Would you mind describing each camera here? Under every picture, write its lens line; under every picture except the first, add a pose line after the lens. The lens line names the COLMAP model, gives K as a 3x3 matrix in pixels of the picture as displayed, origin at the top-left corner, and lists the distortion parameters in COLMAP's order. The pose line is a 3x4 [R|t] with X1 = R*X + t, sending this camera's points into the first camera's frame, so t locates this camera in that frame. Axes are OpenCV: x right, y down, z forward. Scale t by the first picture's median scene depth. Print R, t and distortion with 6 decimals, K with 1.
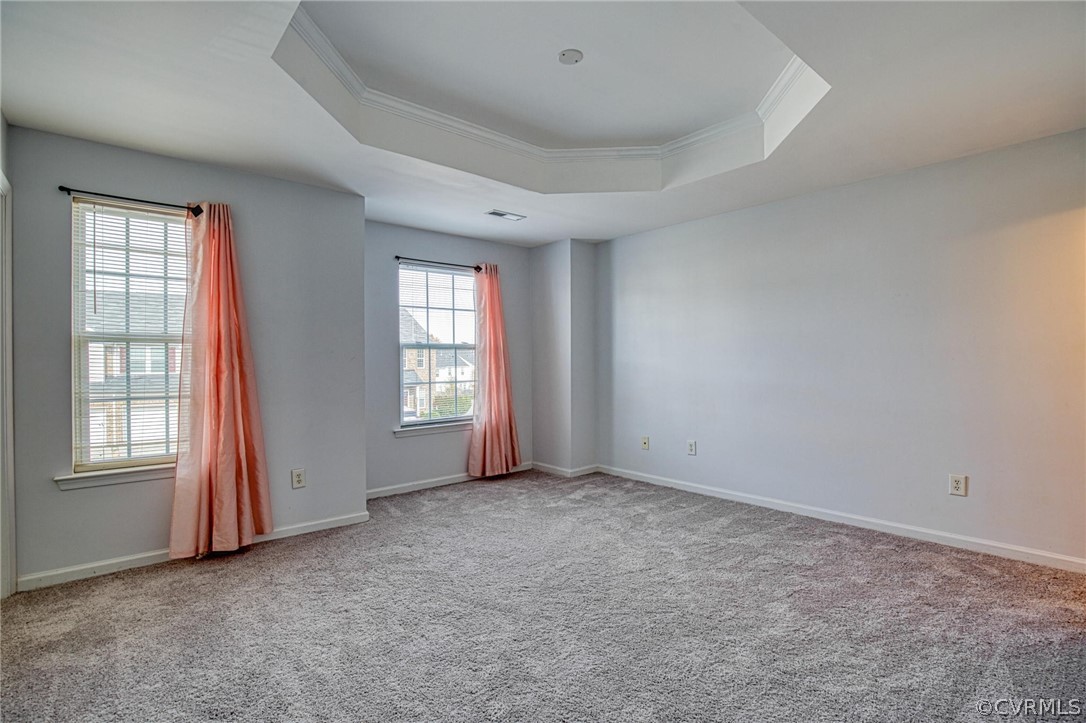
lens RADIAL K [[500.6, 0, 544.6], [0, 500.6, 360.9], [0, 0, 1]] dist [-0.038556, 0.009062]
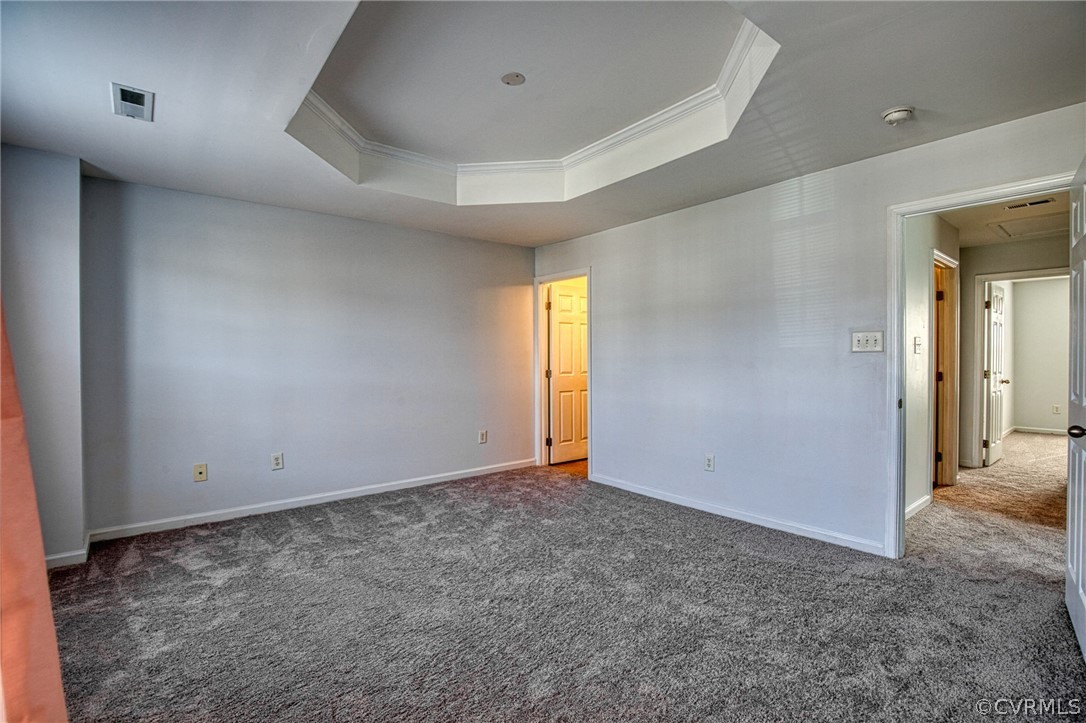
lens RADIAL K [[500.6, 0, 544.6], [0, 500.6, 360.9], [0, 0, 1]] dist [-0.038556, 0.009062]
pose [[0.037527, -0.002635, 0.999292, -0.624325], [0.003972, 0.999989, 0.002488, -0.005120], [-0.999288, 0.003876, 0.037537, 0.542708]]
